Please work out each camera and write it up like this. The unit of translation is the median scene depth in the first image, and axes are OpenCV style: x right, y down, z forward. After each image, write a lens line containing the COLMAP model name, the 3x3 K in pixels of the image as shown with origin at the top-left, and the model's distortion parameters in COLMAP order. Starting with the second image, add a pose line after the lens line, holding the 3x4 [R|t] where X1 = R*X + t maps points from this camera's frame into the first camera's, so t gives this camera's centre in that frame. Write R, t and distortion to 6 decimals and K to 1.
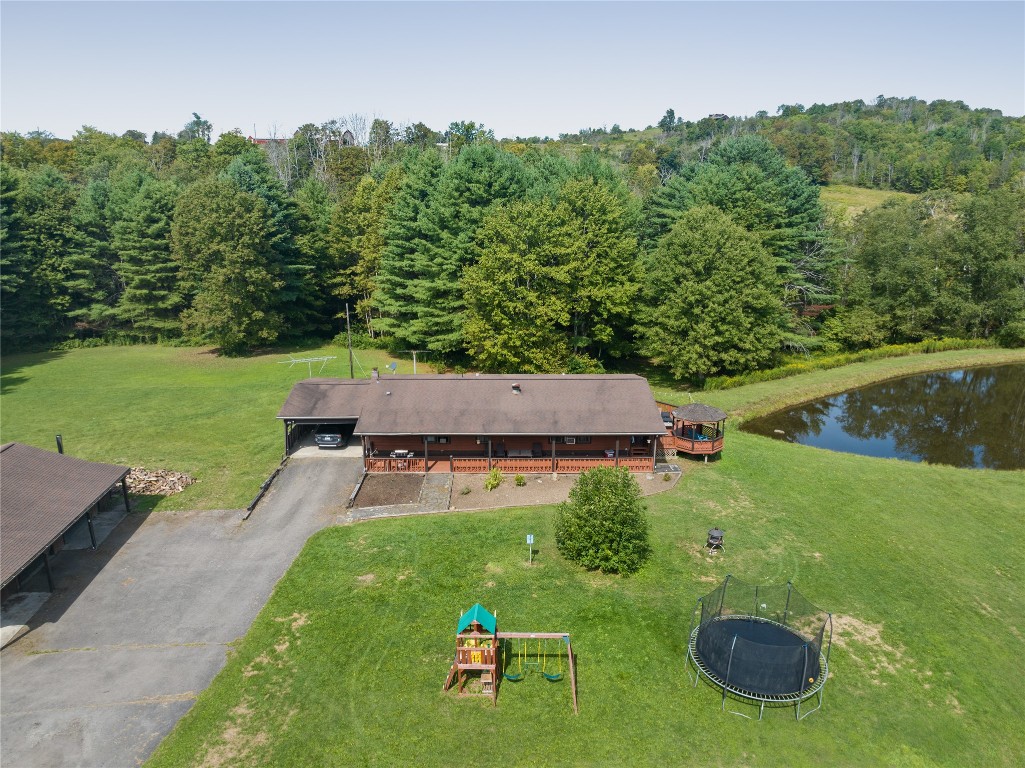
lens RADIAL K [[717.1, 0, 512.5], [0, 717.1, 384.0], [0, 0, 1]] dist [-0.036997, -0.002799]
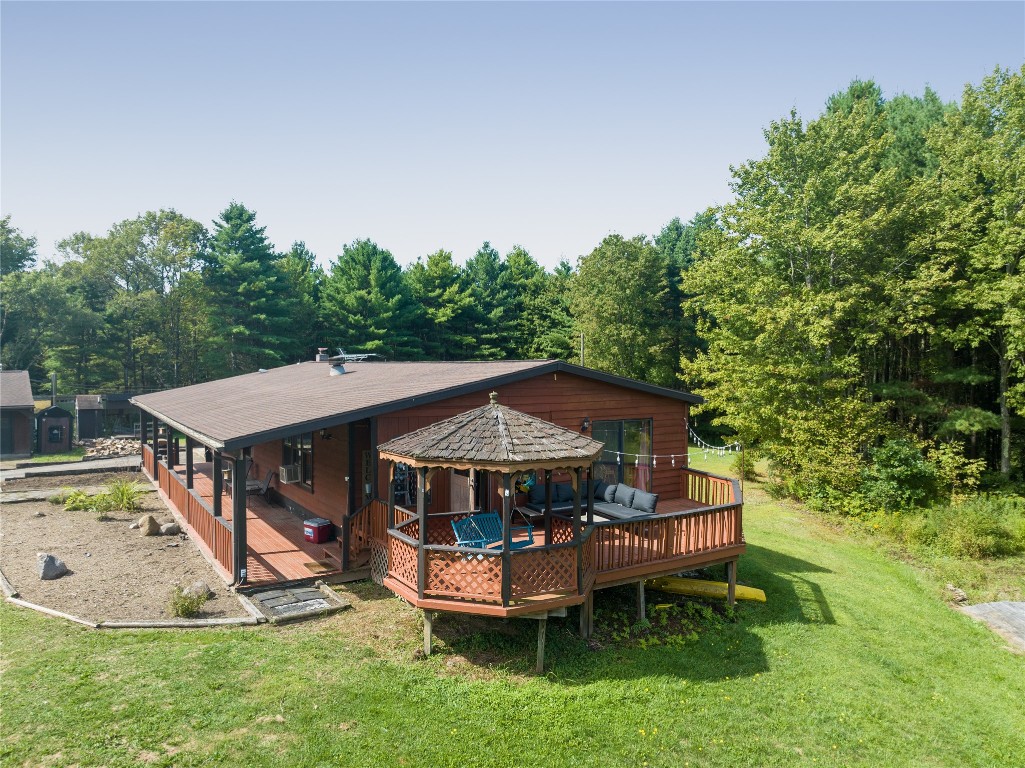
lens RADIAL K [[717.1, 0, 512.5], [0, 717.1, 384.0], [0, 0, 1]] dist [-0.036997, -0.002799]
pose [[0.523613, 0.021401, -0.851687, 0.240308], [-0.230937, 0.965822, -0.117710, 0.023929], [0.820059, 0.258321, 0.510659, 0.439952]]
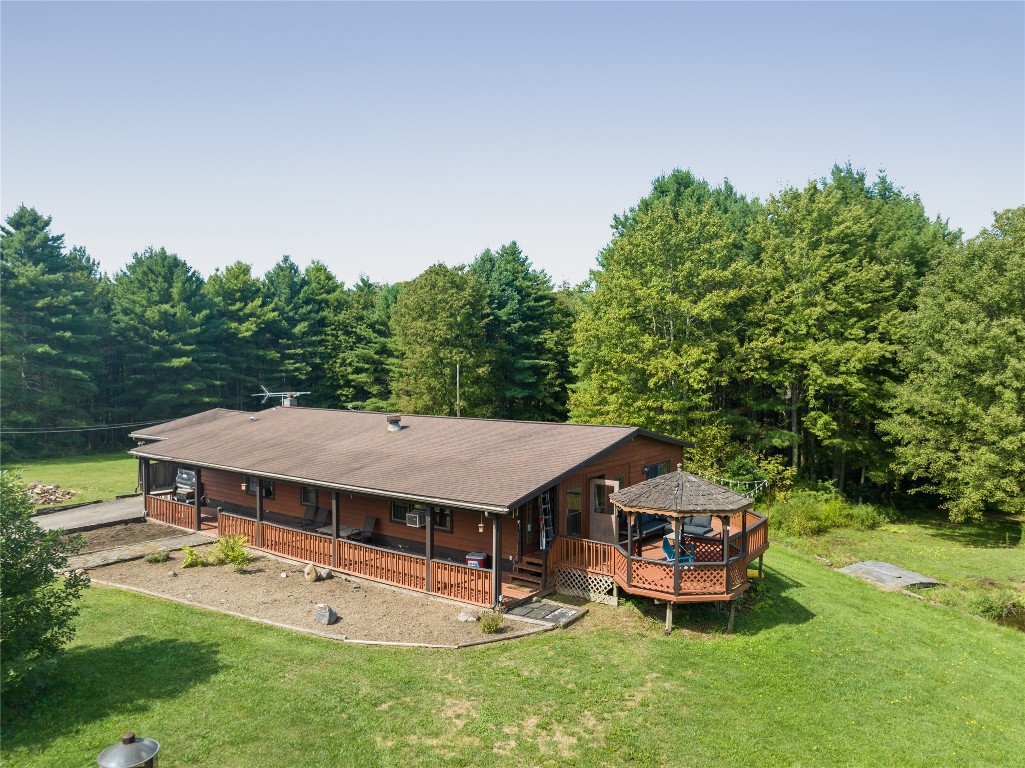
lens RADIAL K [[717.1, 0, 512.5], [0, 717.1, 384.0], [0, 0, 1]] dist [-0.036997, -0.002799]
pose [[0.798547, 0.014665, -0.601754, 0.213421], [-0.161771, 0.968152, -0.191082, 0.035773], [0.579787, 0.249934, 0.775487, 0.313332]]
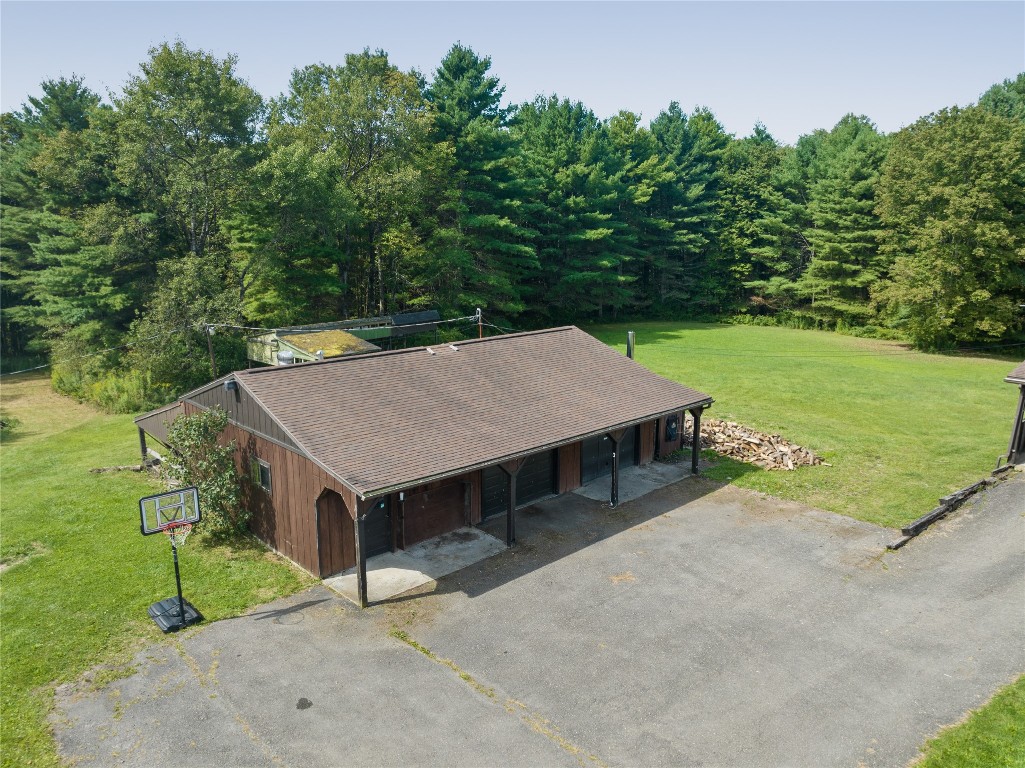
lens RADIAL K [[742.4, 0, 512.5], [0, 742.4, 384.0], [0, 0, 1]] dist [-0.049975, 0.001253]
pose [[0.615741, 0.165674, -0.770335, -0.075613], [-0.213363, 0.976178, 0.039399, 0.050166], [0.758511, 0.140102, 0.636421, 0.208980]]
